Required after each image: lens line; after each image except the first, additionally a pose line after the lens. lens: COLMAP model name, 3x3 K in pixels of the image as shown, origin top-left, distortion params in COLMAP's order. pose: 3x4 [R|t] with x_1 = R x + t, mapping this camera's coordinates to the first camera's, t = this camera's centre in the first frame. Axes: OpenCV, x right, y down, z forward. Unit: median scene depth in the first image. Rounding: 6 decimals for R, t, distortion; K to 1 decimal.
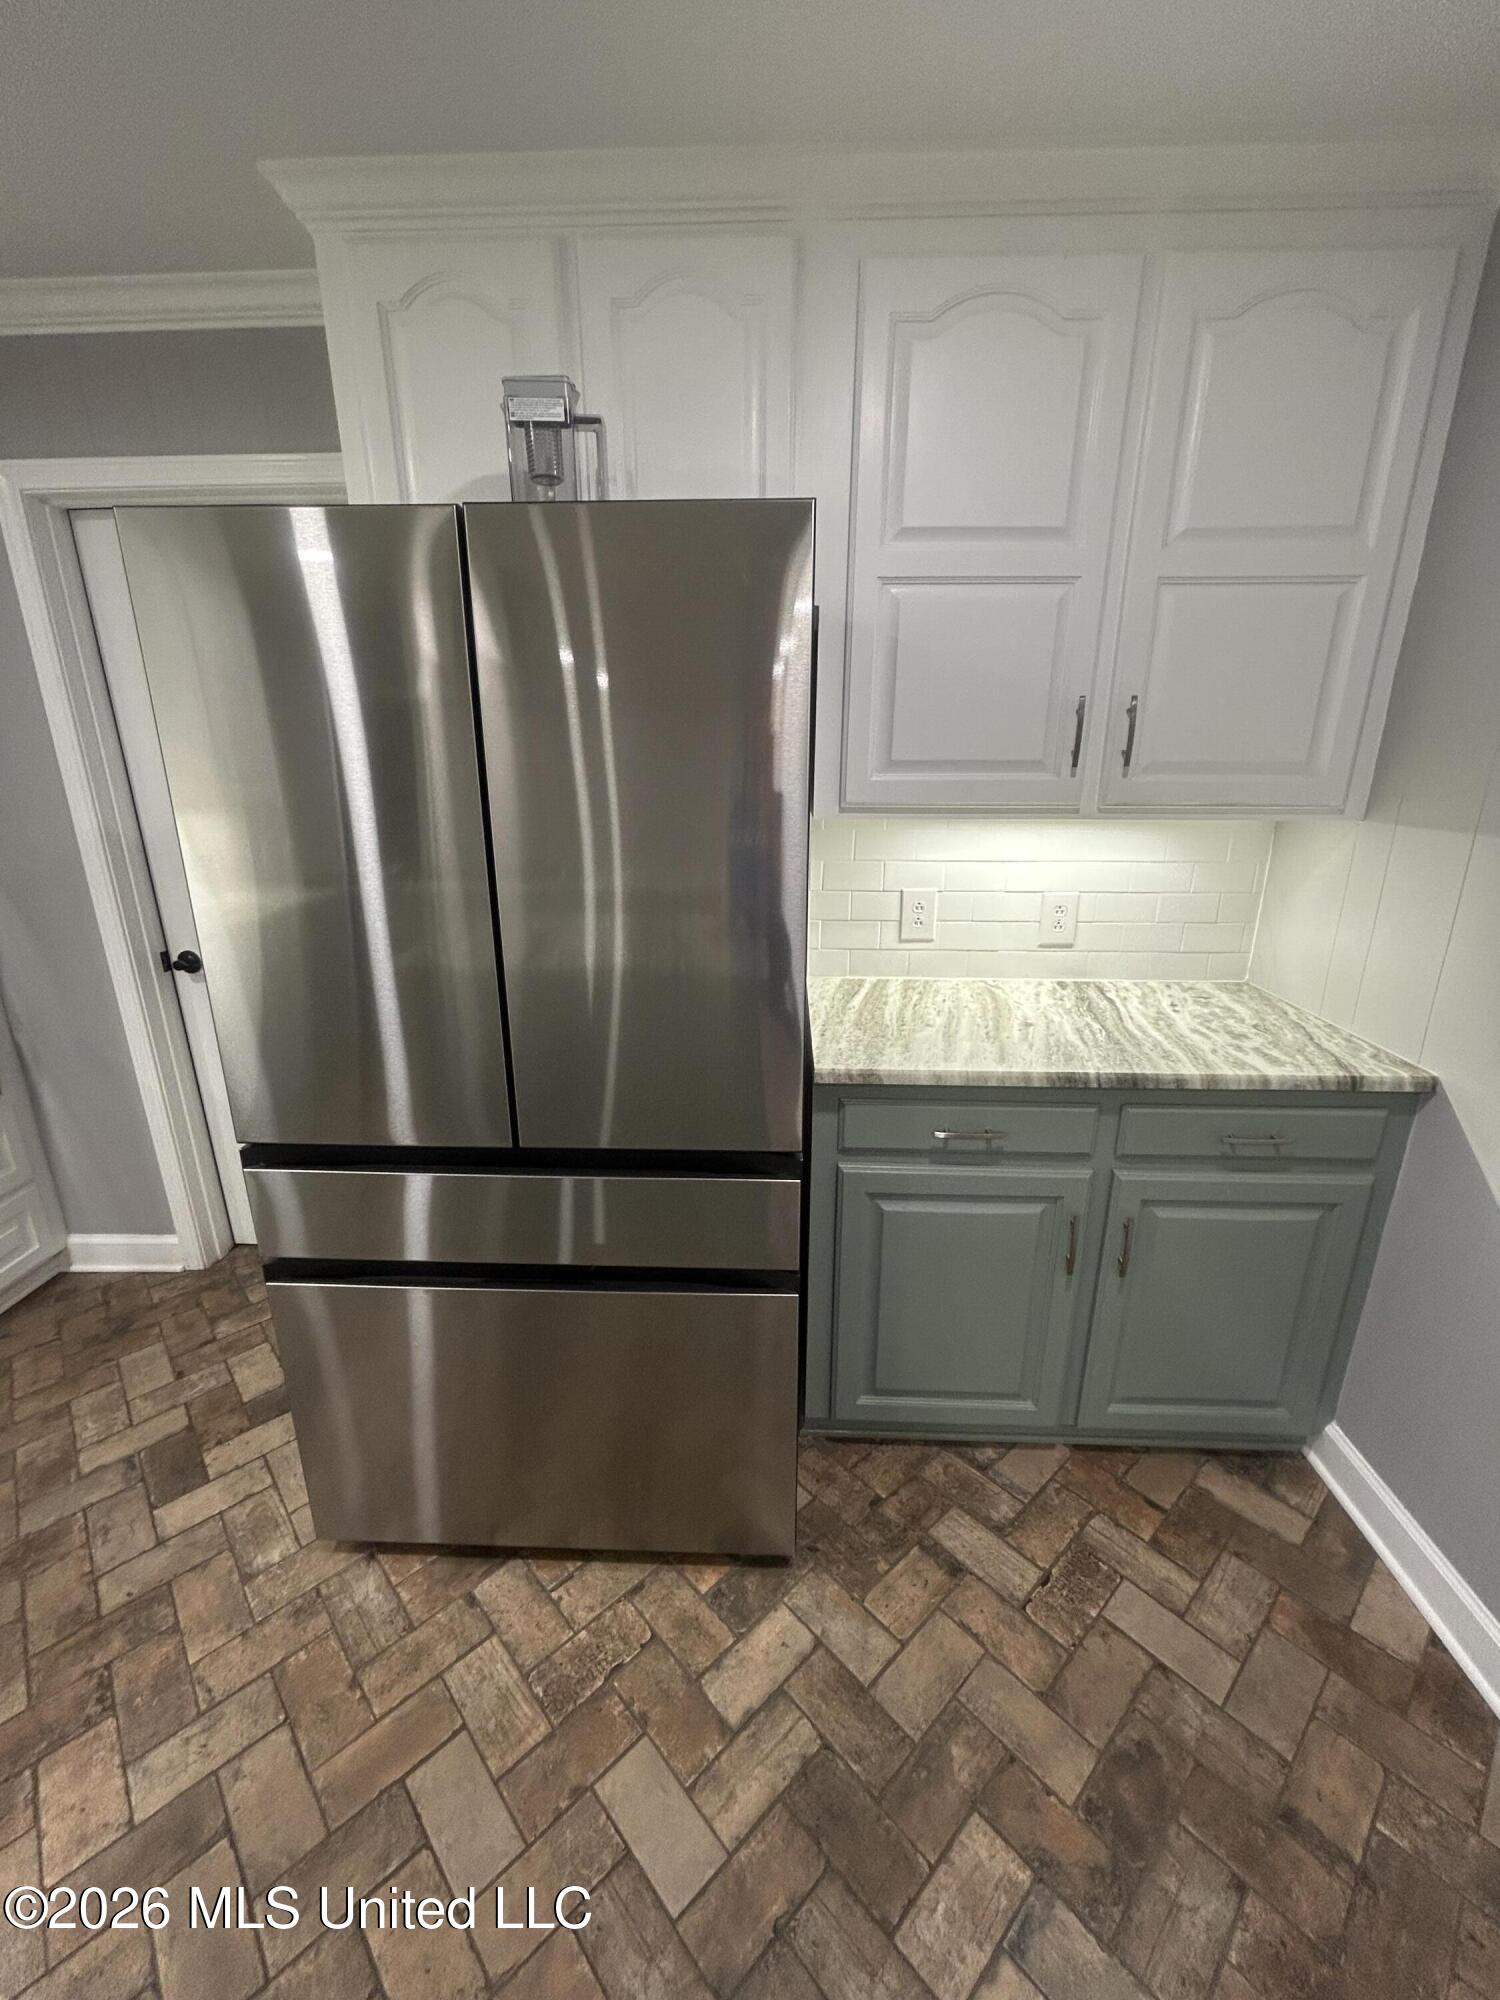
lens RADIAL K [[800.7, 0, 753.4], [0, 800.7, 998.6], [0, 0, 1]] dist [0.001177, 0.000793]
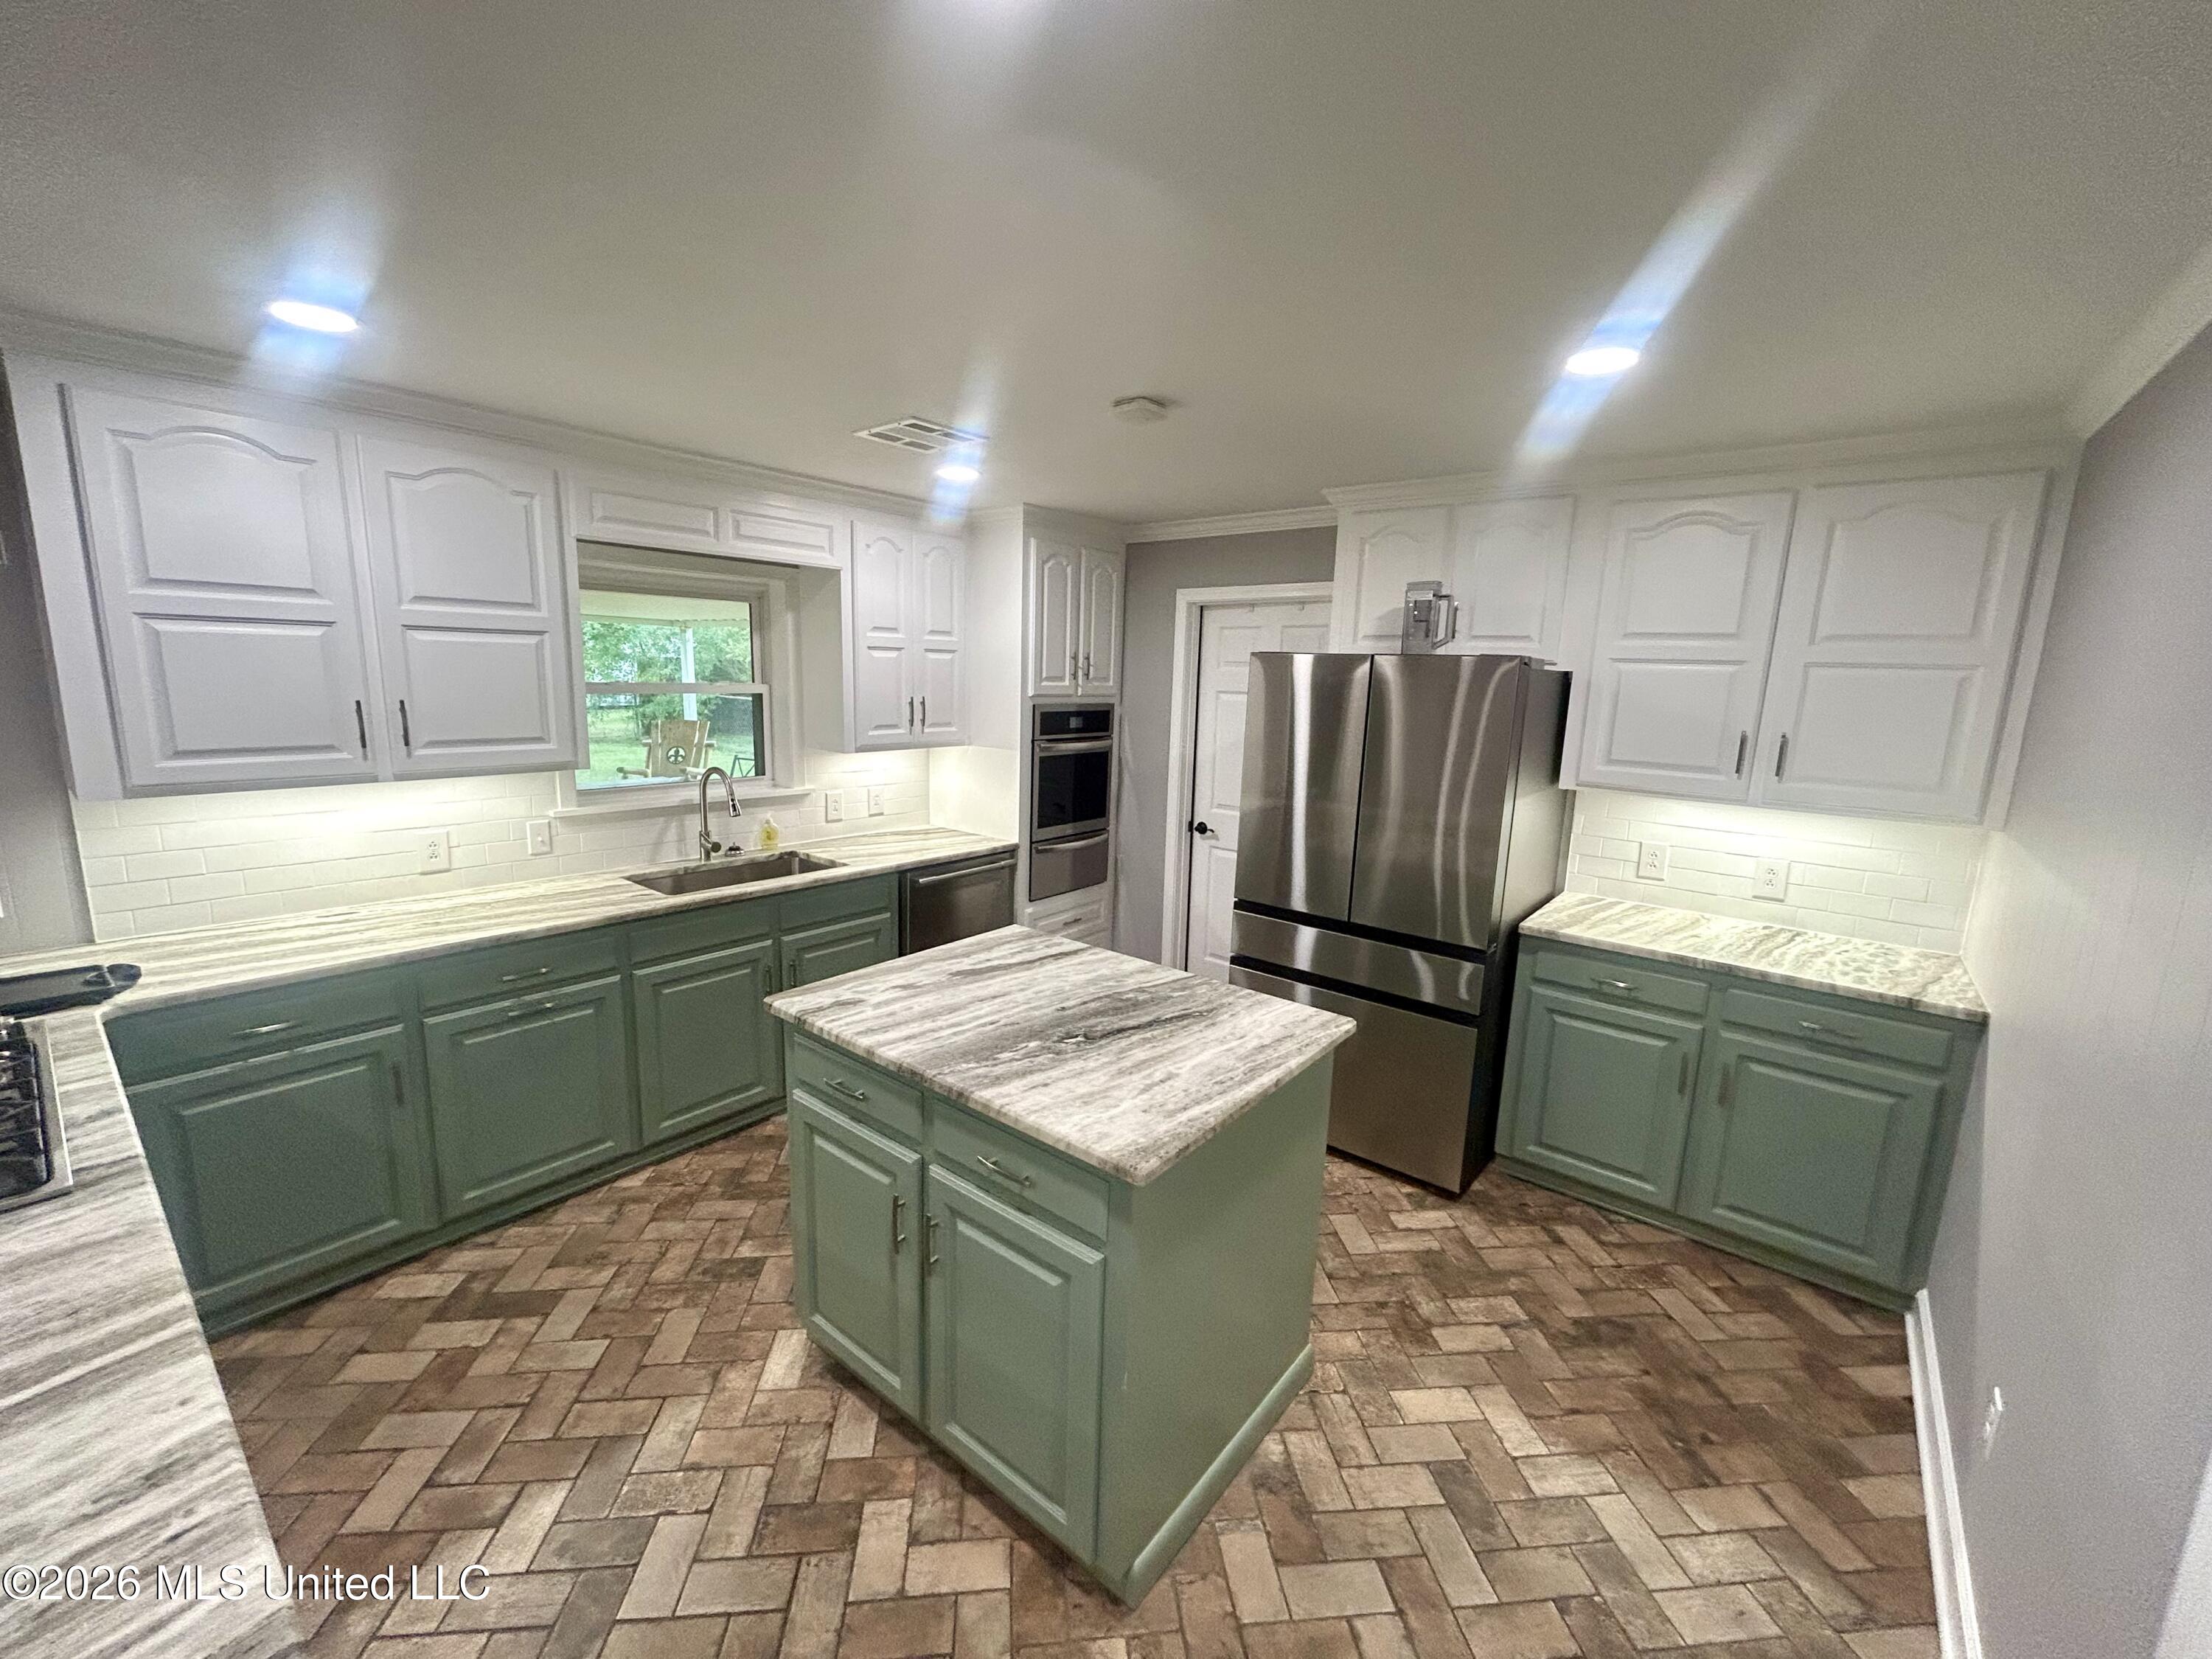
lens RADIAL K [[891.1, 0, 1100.4], [0, 891.1, 828.4], [0, 0, 1]] dist [-0.001512, -0.000268]
pose [[0.798311, 0.129741, -0.588104, 0.430323], [-0.205273, 0.976663, -0.063184, 0.178018], [0.566182, 0.171162, 0.806313, -1.066322]]
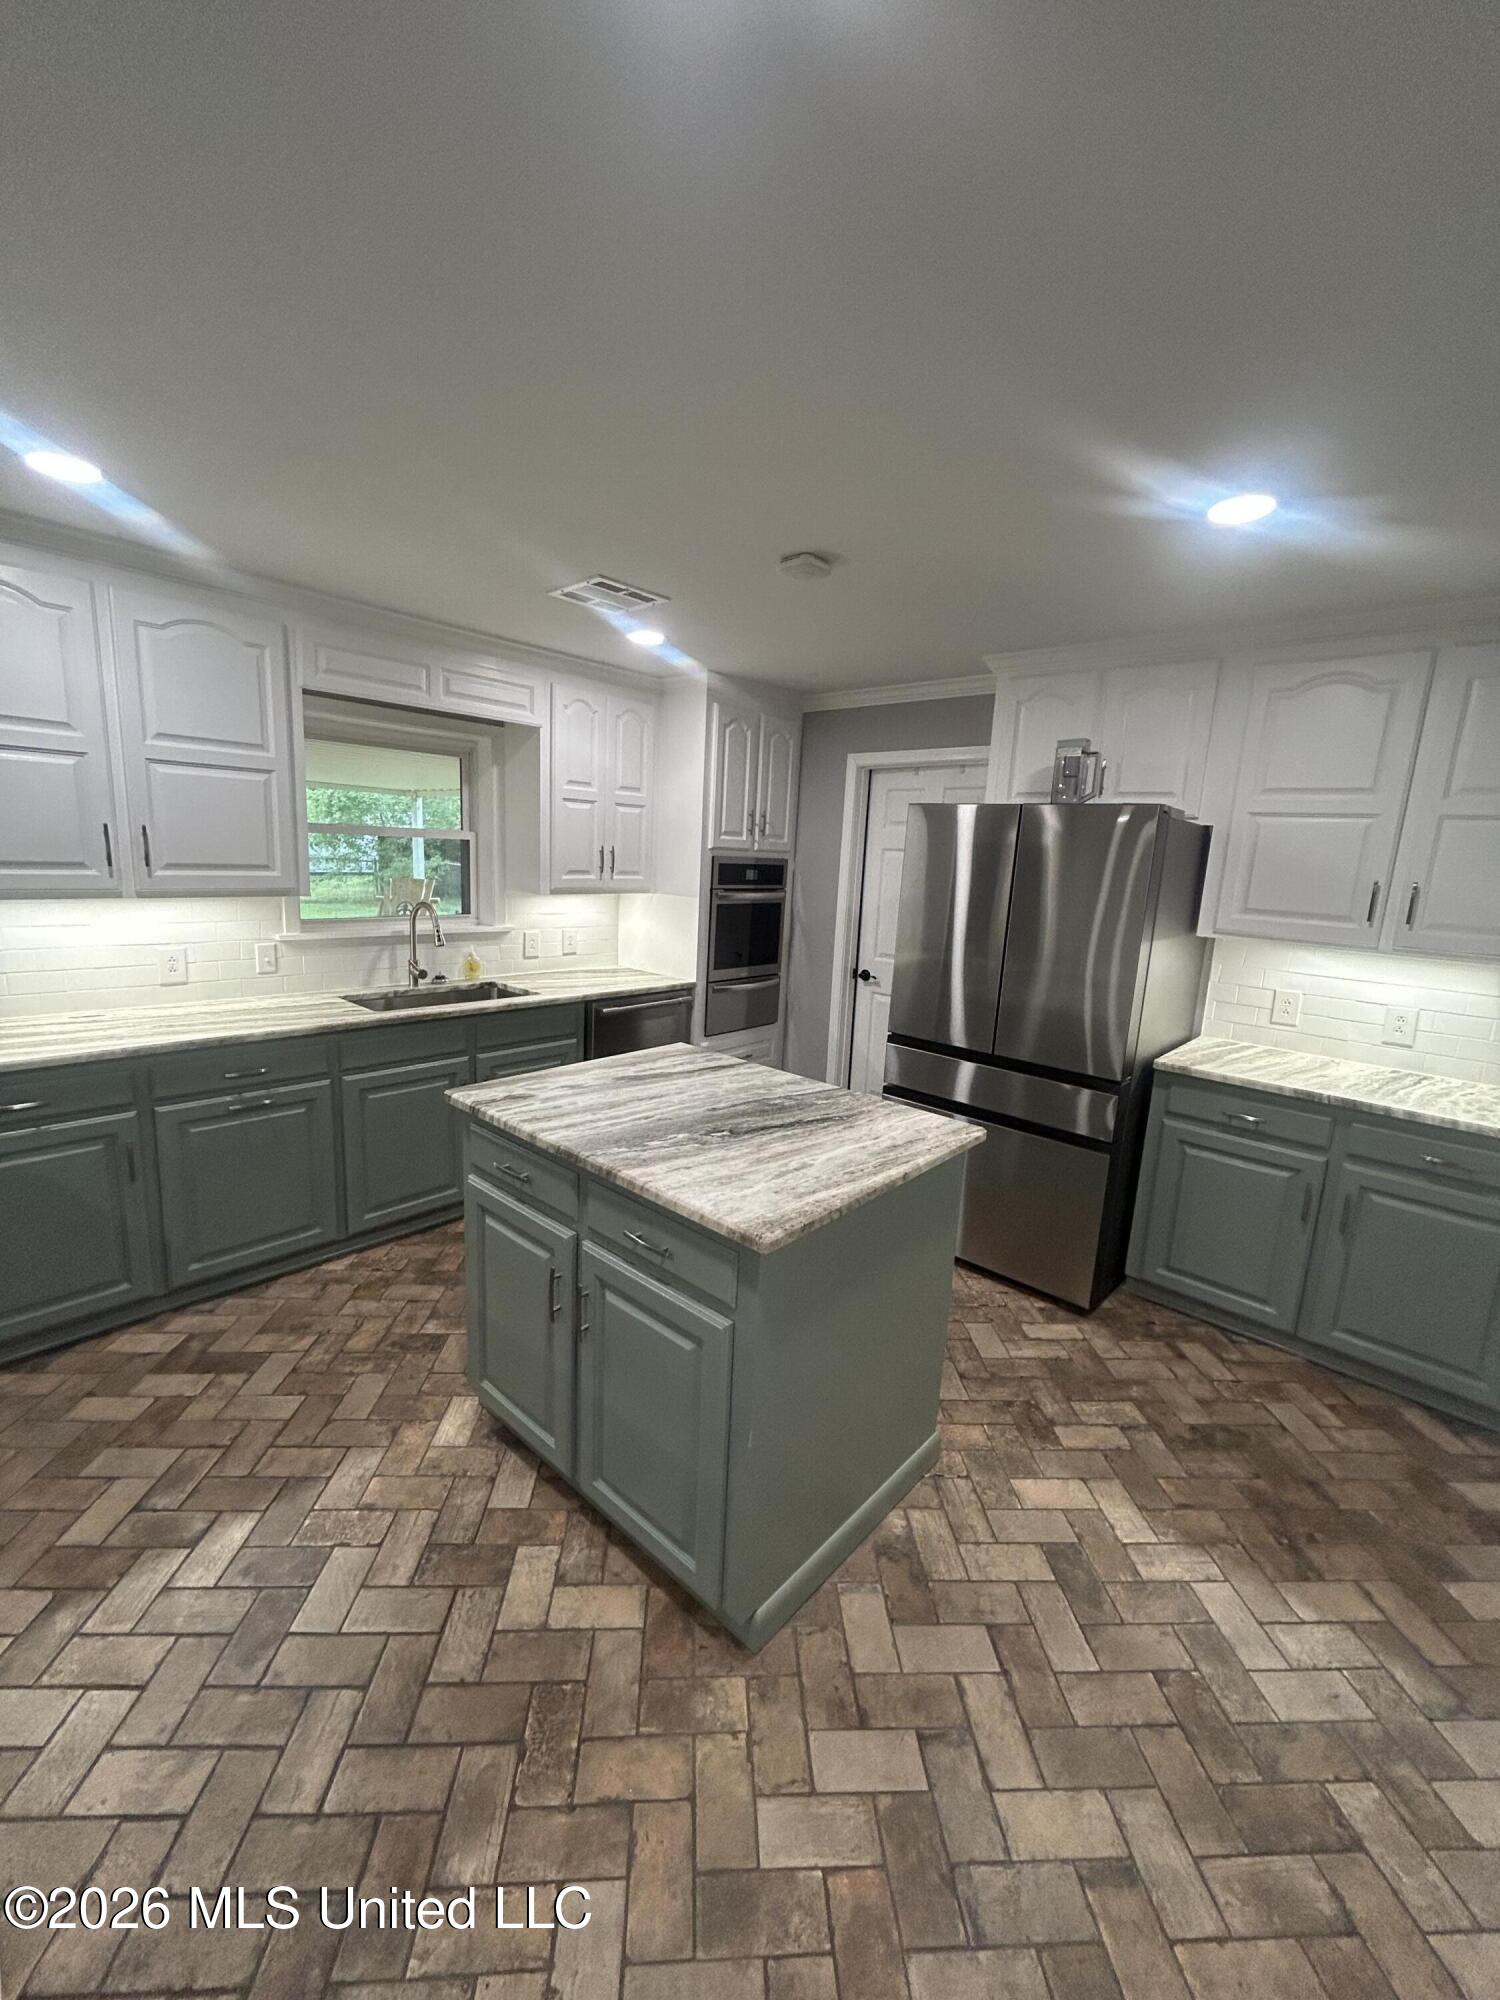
lens RADIAL K [[805.7, 0, 750.0], [0, 805.7, 1000.0], [0, 0, 1]] dist [-0.001512, -0.000268]
pose [[0.766225, 0.154759, -0.623658, 0.468305], [-0.234688, 0.970914, -0.047408, 0.240723], [0.598181, 0.182691, 0.780258, -1.000266]]
